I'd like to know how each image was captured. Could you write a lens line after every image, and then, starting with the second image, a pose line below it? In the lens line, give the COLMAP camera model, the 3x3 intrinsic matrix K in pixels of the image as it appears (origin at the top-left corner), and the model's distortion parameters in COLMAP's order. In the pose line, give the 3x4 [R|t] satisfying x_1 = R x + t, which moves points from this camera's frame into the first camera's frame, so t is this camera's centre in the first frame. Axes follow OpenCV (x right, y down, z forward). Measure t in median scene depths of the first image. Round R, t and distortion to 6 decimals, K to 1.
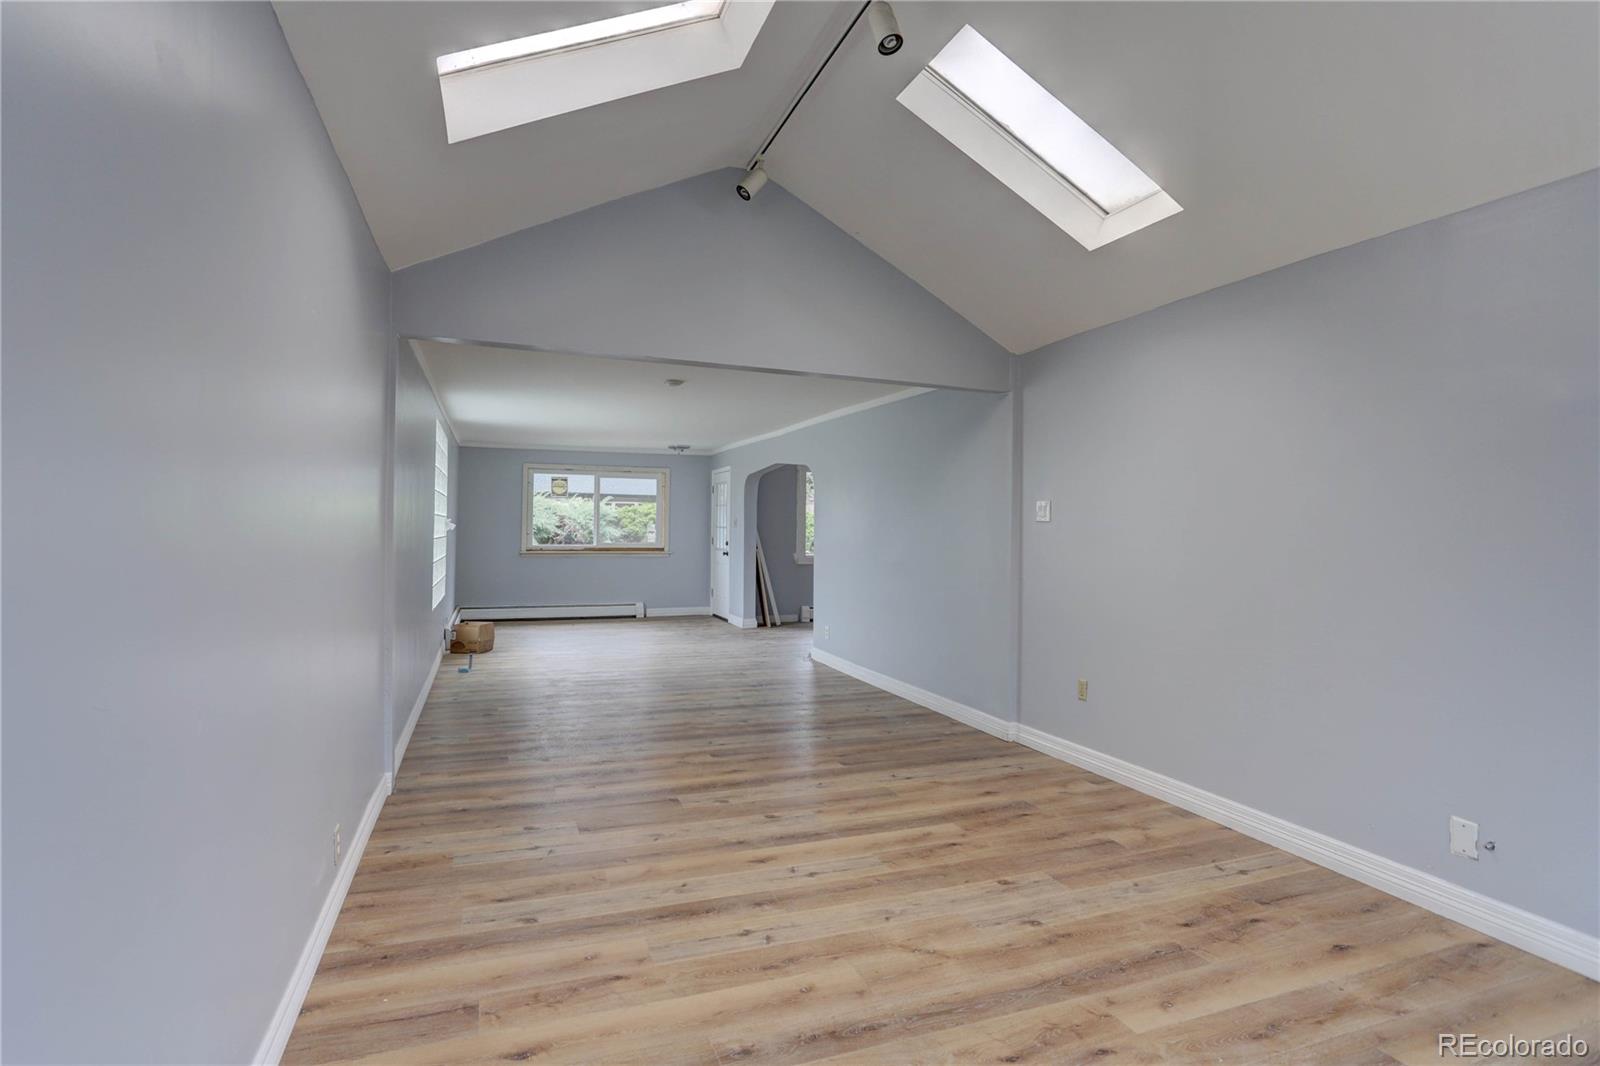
lens RADIAL K [[776.8, 0, 799.7], [0, 776.8, 527.5], [0, 0, 1]] dist [-0.040292, 0.018576]
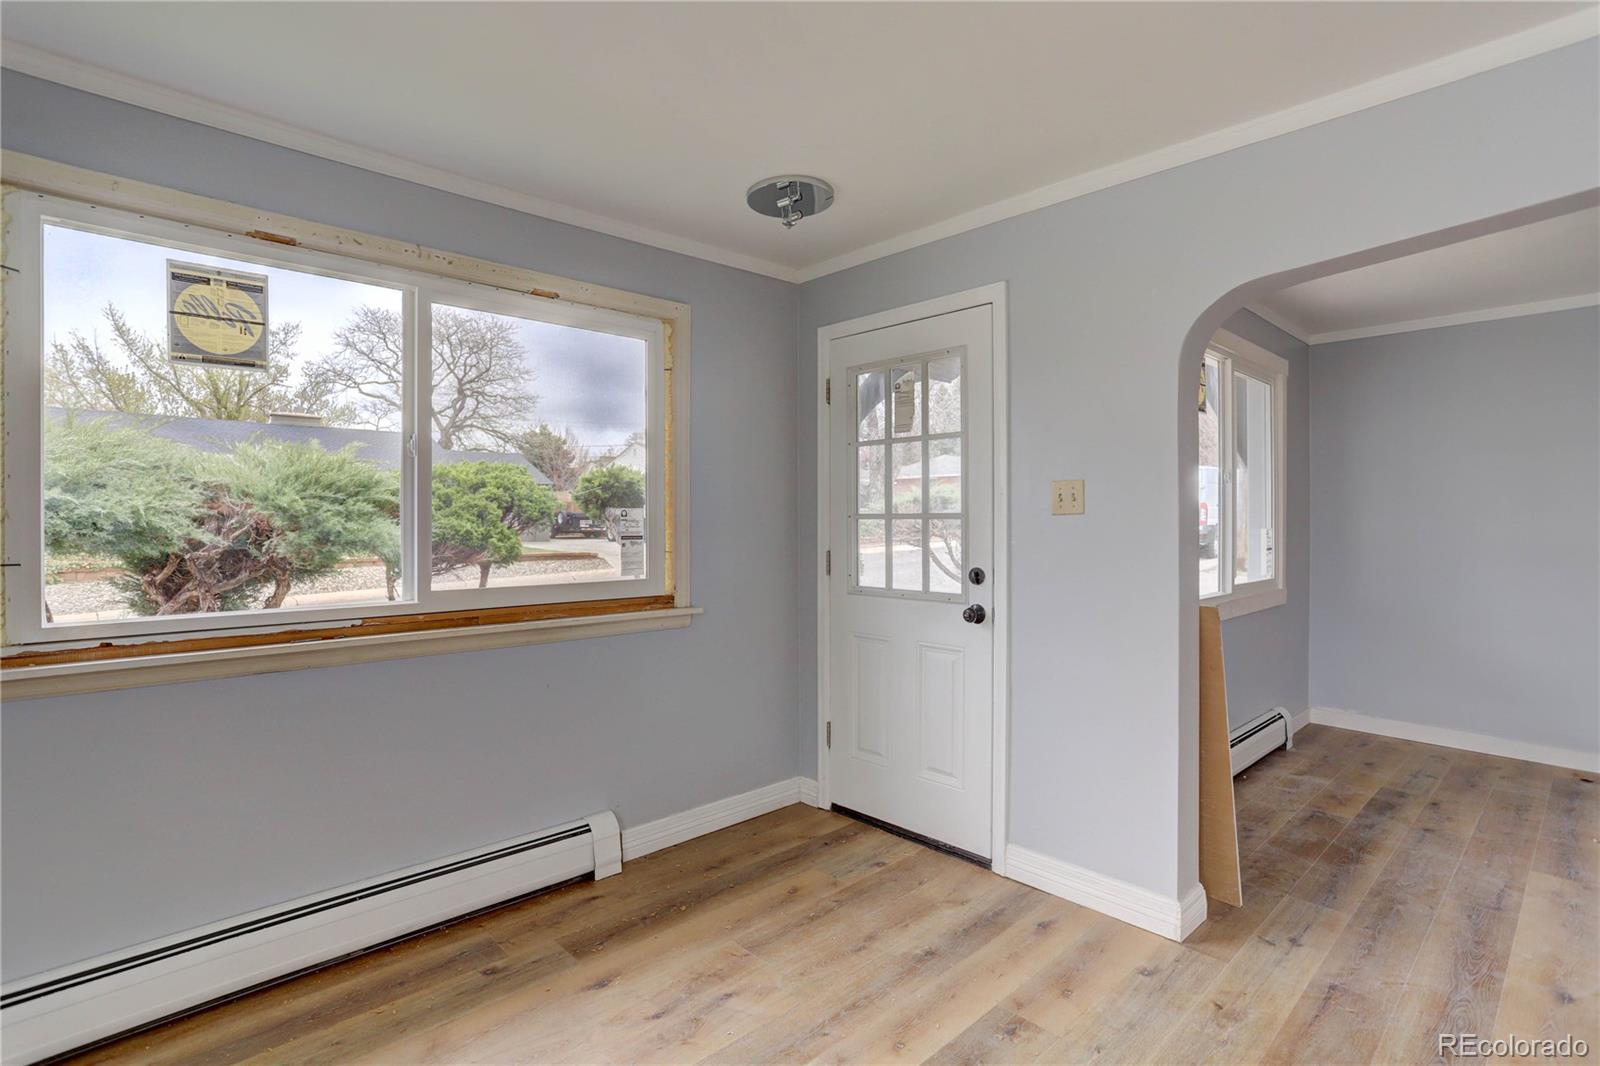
lens RADIAL K [[776.8, 0, 798.2], [0, 776.8, 531.3], [0, 0, 1]] dist [-0.040292, 0.018576]
pose [[0.930482, -0.016481, 0.365966, -0.234231], [0.009724, 0.999747, 0.020300, -0.001048], [-0.366208, -0.015330, 0.930407, 0.730459]]
